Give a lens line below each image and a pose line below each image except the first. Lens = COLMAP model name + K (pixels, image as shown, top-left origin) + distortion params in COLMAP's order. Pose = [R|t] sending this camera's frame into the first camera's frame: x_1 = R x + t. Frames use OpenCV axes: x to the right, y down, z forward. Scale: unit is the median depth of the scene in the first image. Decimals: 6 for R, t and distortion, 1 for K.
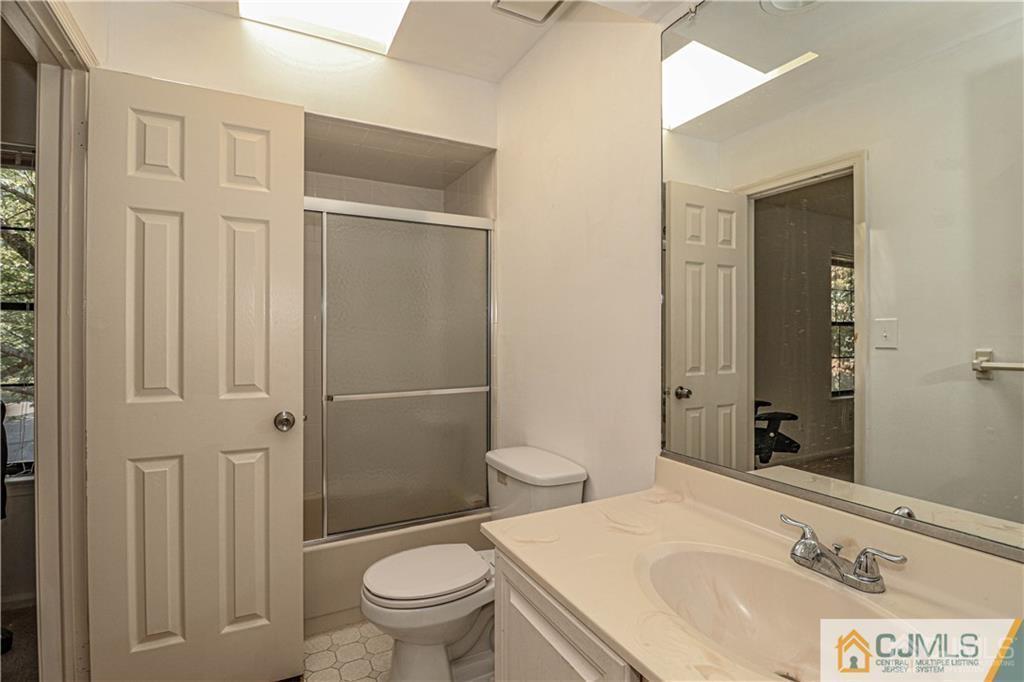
lens RADIAL K [[482.6, 0, 516.9], [0, 482.6, 335.4], [0, 0, 1]] dist [0.000946, -0.010354]
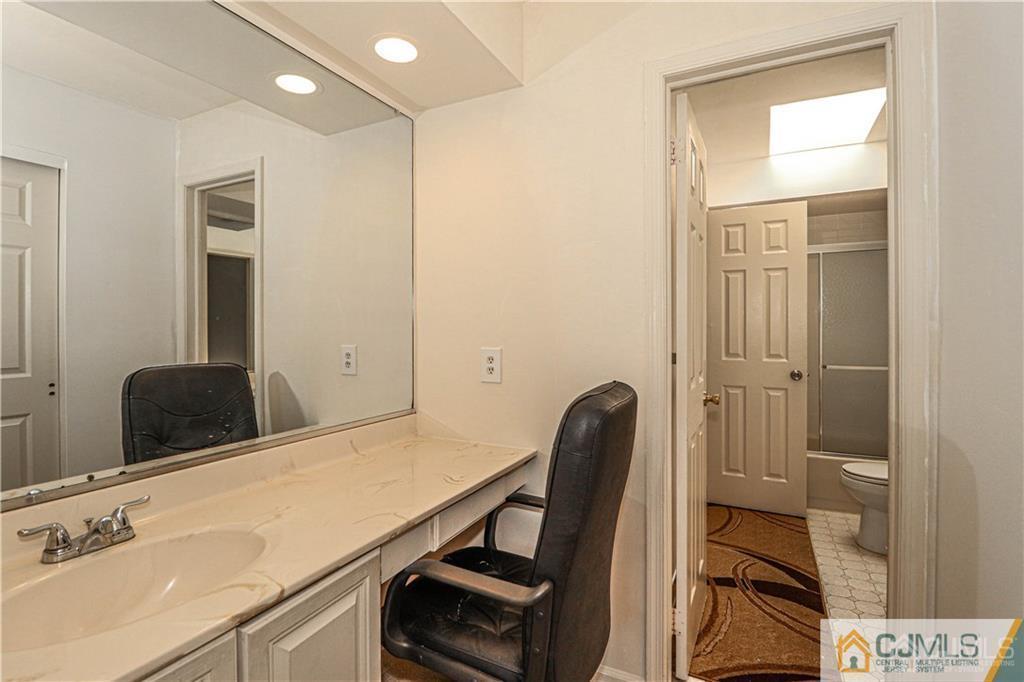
lens RADIAL K [[482.6, 0, 516.9], [0, 482.6, 335.4], [0, 0, 1]] dist [0.000946, -0.010354]
pose [[0.576211, 0.005697, -0.817281, 0.414075], [0.004942, 0.999933, 0.010454, 0.000151], [0.817286, -0.010063, 0.576145, -0.947023]]
